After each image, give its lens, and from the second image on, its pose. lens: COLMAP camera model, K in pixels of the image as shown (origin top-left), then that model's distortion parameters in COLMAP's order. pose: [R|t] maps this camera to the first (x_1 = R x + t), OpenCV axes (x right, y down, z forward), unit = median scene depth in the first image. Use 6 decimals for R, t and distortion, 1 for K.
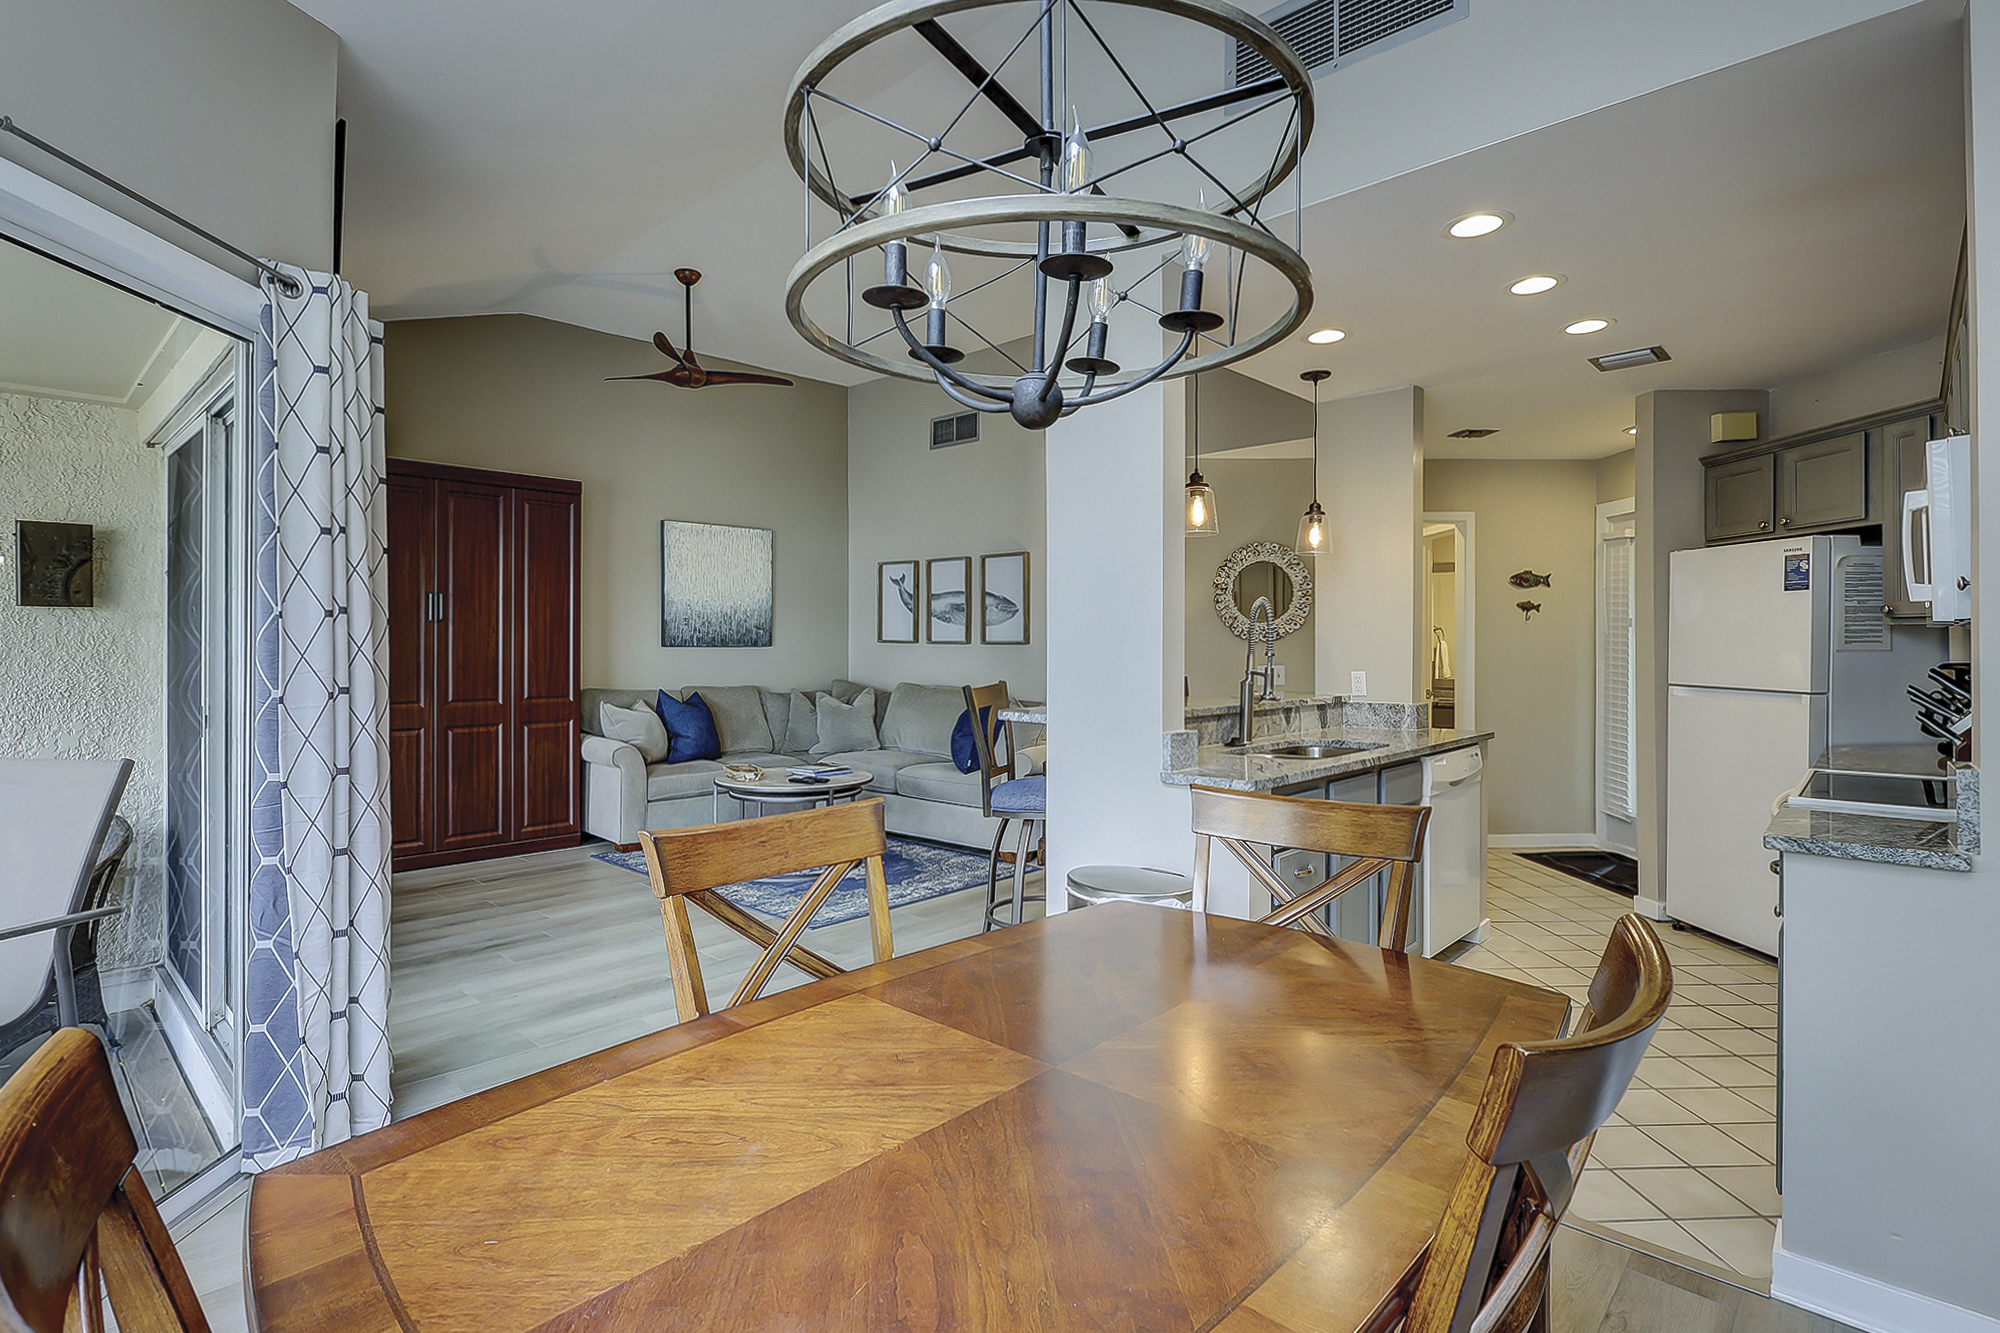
lens RADIAL K [[973.0, 0, 987.0], [0, 973.0, 650.7], [0, 0, 1]] dist [-0.000728, -0.001578]
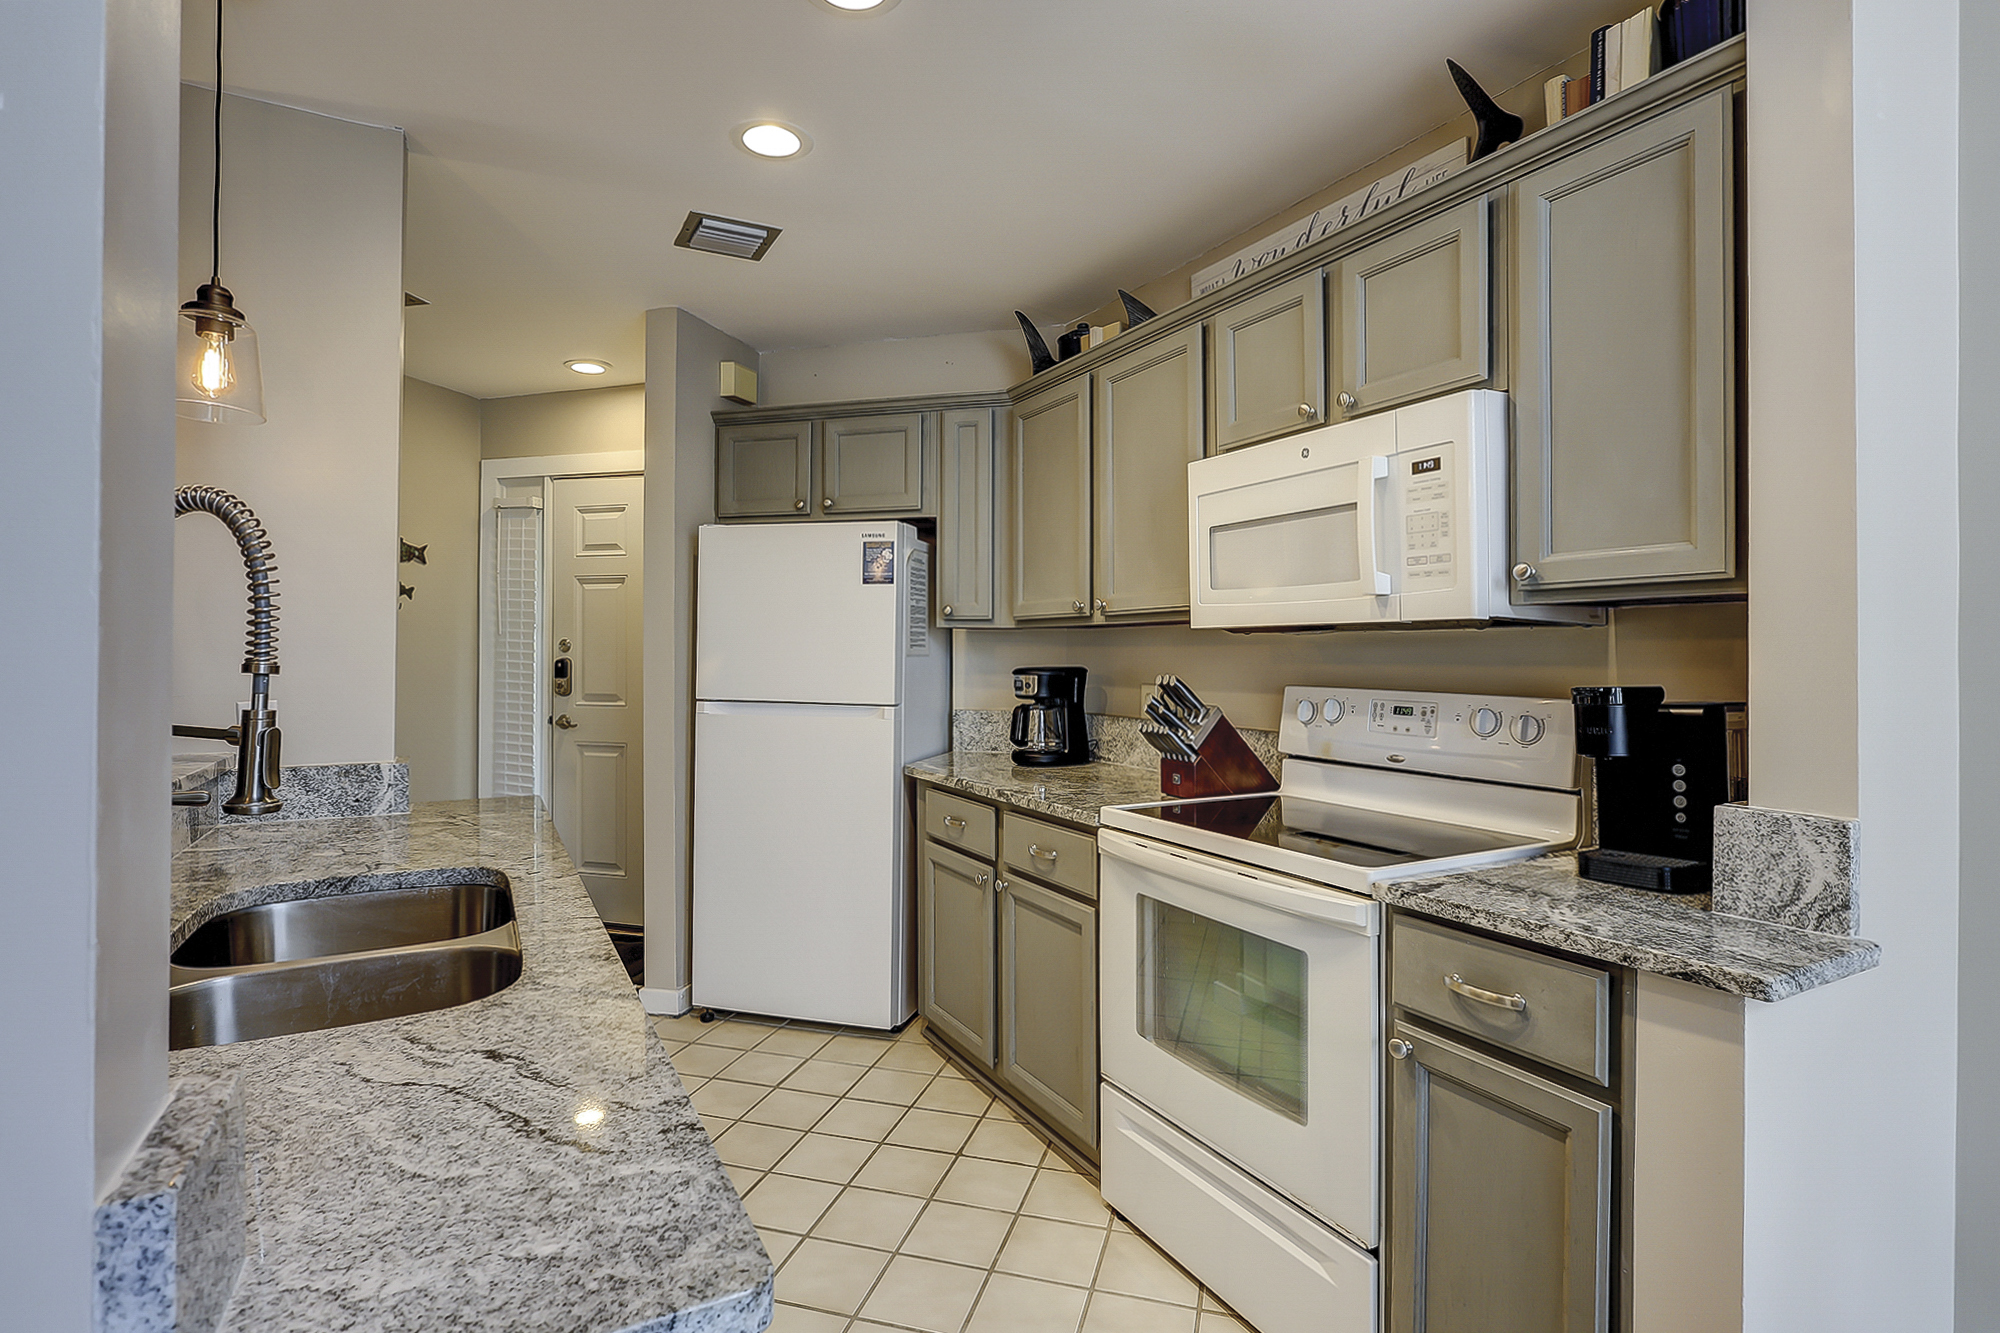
lens RADIAL K [[973.0, 0, 1005.5], [0, 973.0, 649.9], [0, 0, 1]] dist [-0.000728, -0.001578]
pose [[0.309864, 0.004893, 0.950768, 0.043398], [-0.000934, 0.999988, -0.004842, -0.000410], [-0.950780, 0.000612, 0.309865, 0.417650]]
